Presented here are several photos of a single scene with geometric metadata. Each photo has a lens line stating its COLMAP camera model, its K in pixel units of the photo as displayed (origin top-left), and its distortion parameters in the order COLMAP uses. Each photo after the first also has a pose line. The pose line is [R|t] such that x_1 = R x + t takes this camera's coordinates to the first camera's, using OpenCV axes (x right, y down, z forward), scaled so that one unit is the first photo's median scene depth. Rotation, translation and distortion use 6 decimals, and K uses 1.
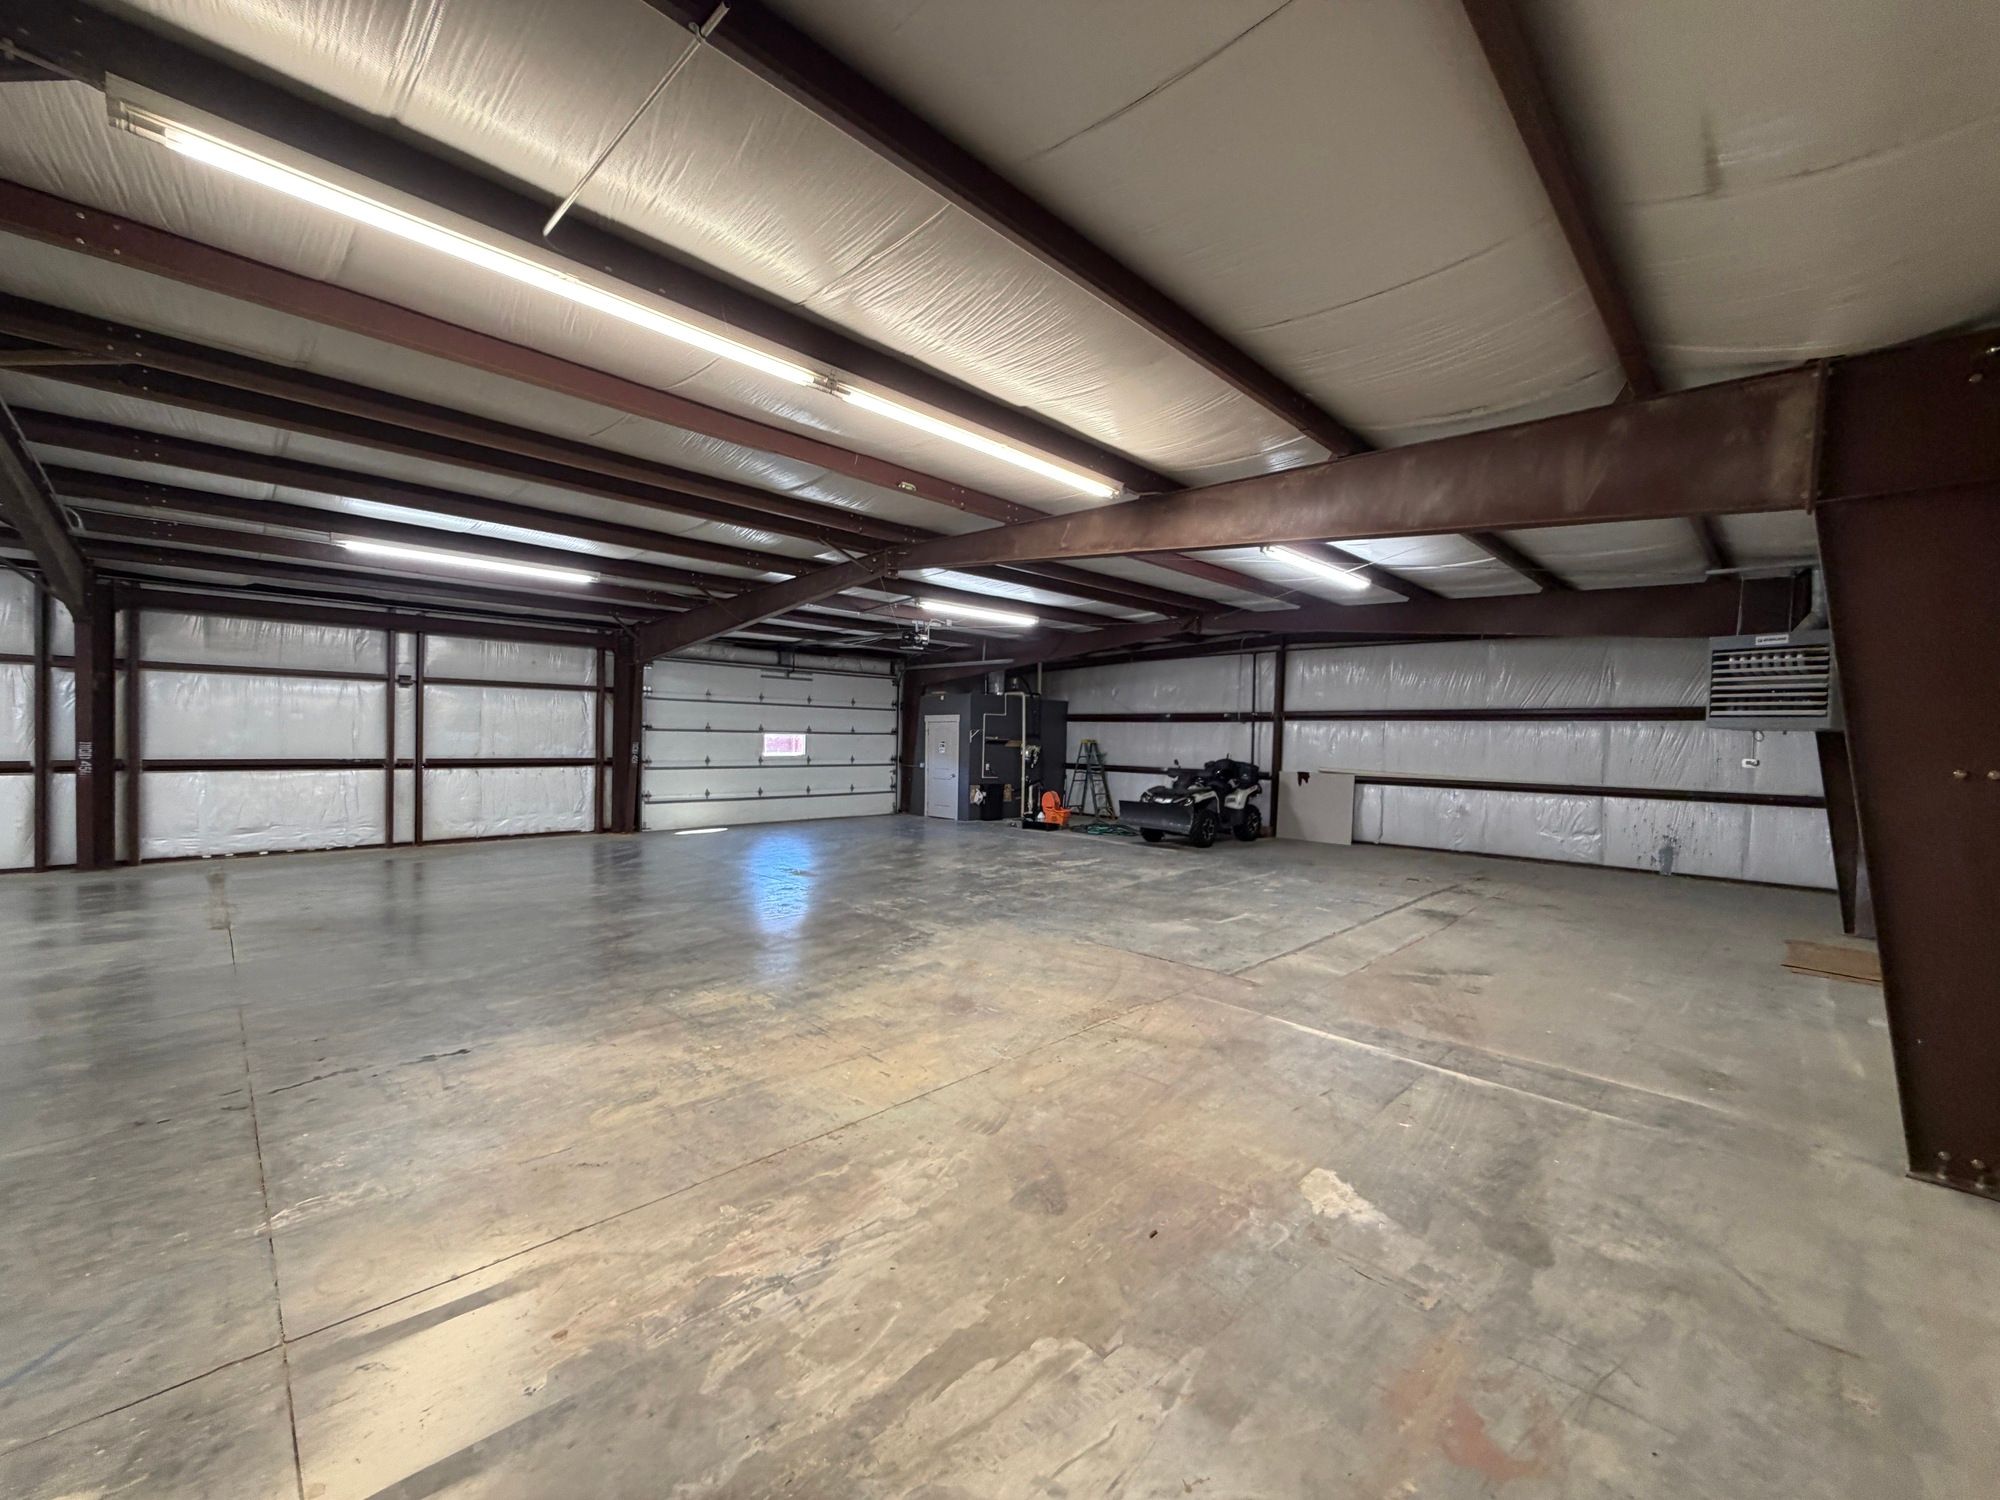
lens RADIAL K [[803.3, 0, 994.5], [0, 803.3, 745.6], [0, 0, 1]] dist [0.000045, 0.000347]
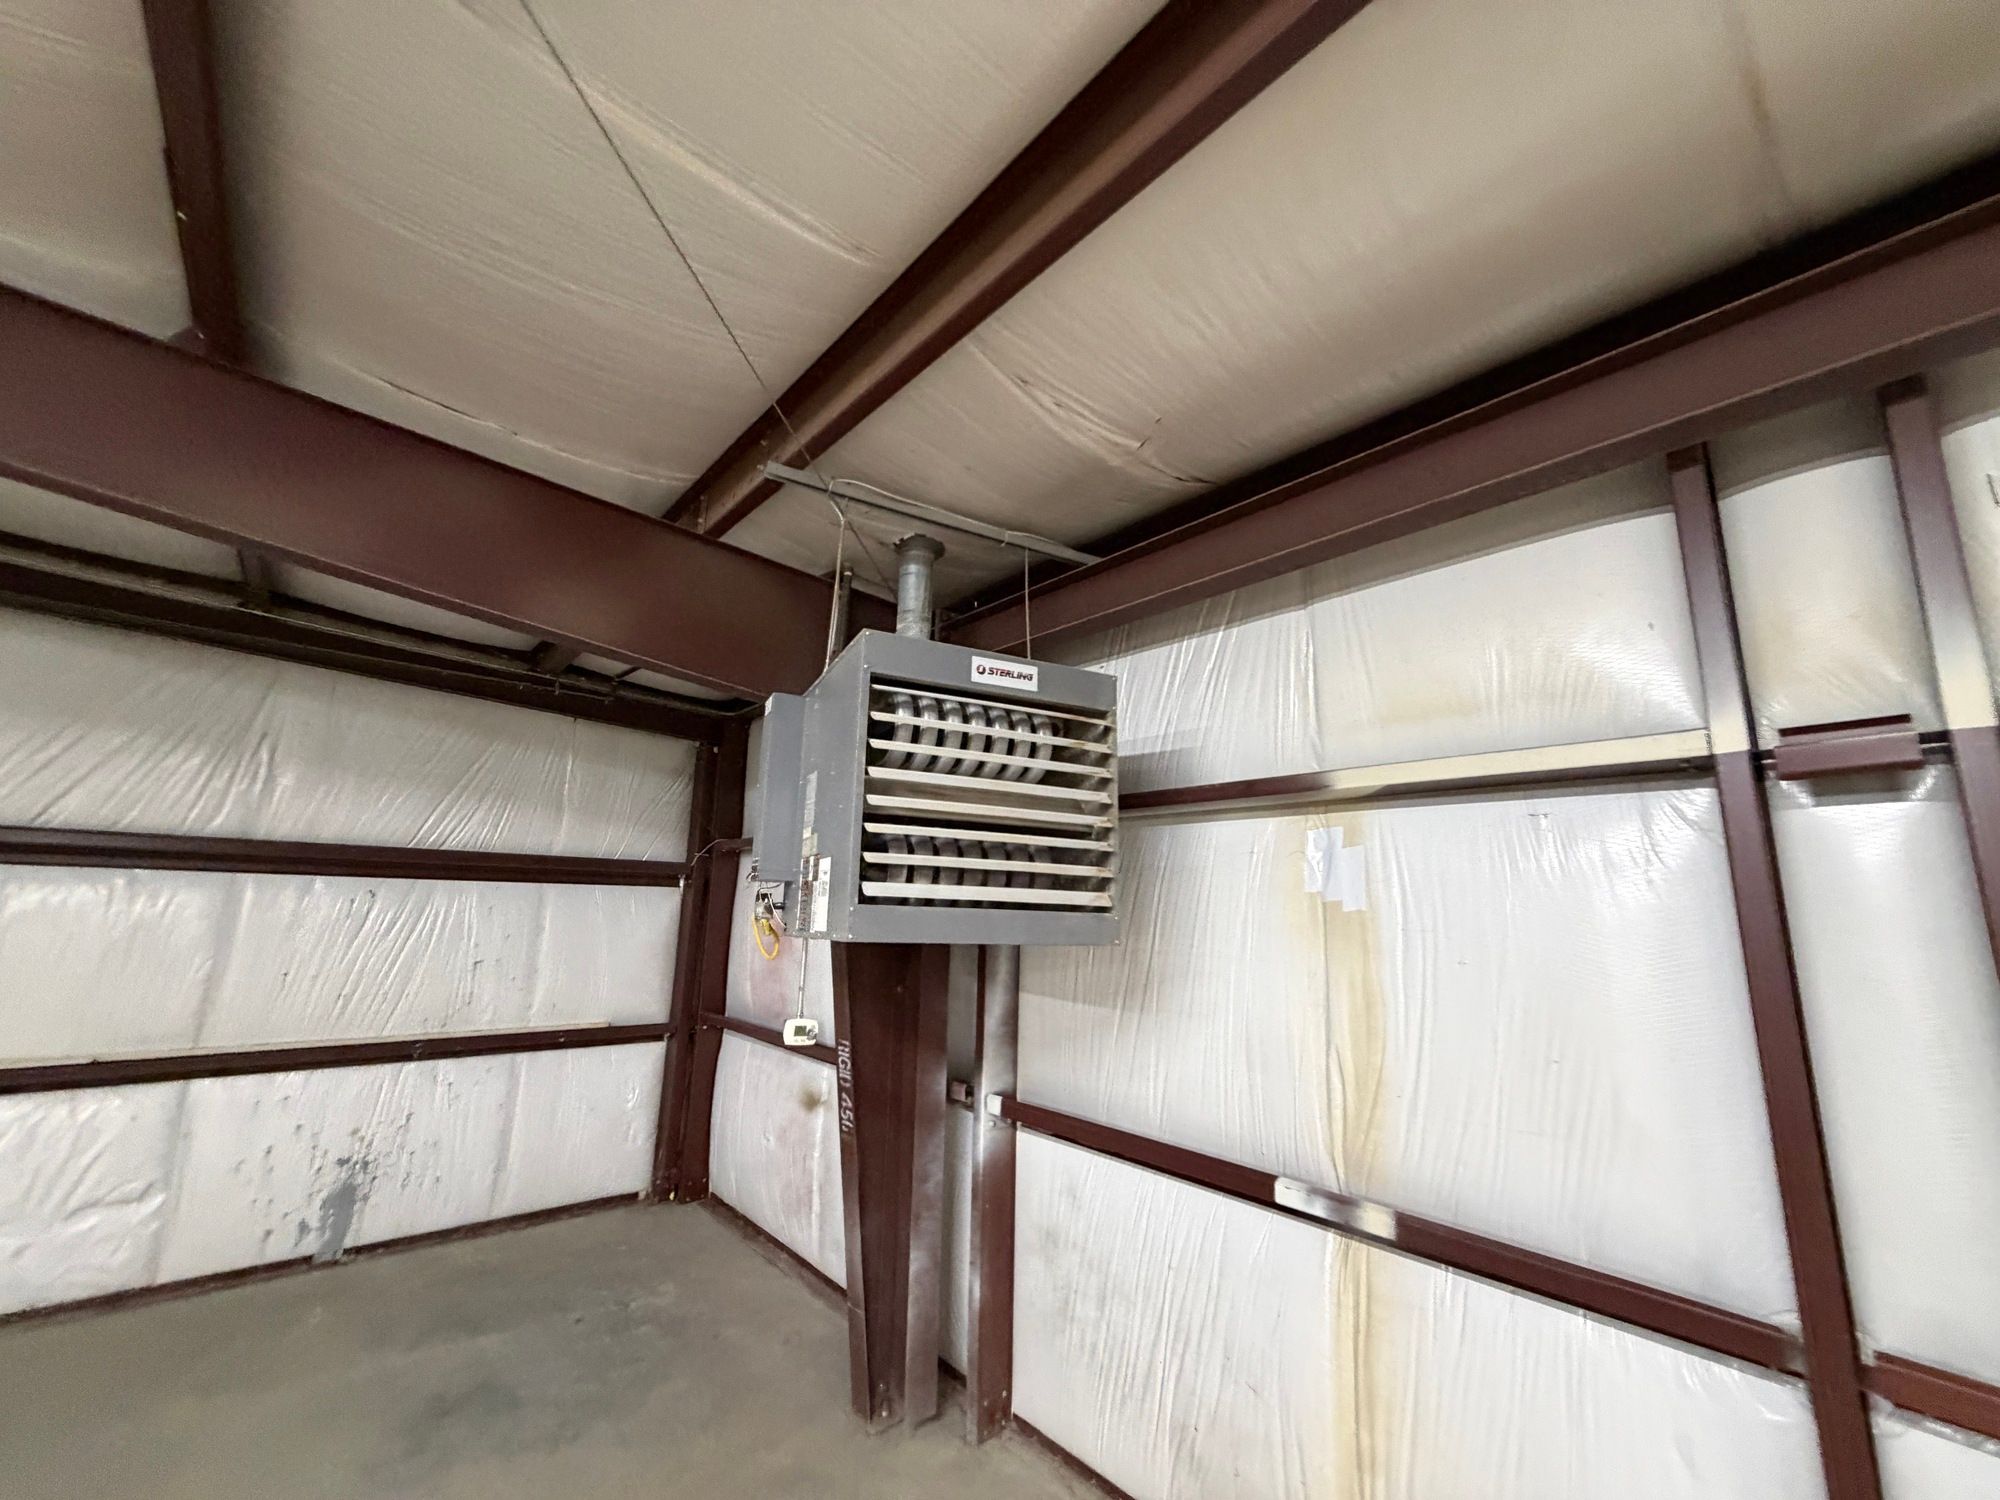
lens RADIAL K [[803.3, 0, 1001.1], [0, 803.3, 750.5], [0, 0, 1]] dist [0.000045, 0.000347]
pose [[0.077752, 0.176777, 0.981175, 0.415743], [-0.012435, 0.984250, -0.176345, -0.026285], [-0.996895, 0.001510, 0.078726, 0.626669]]
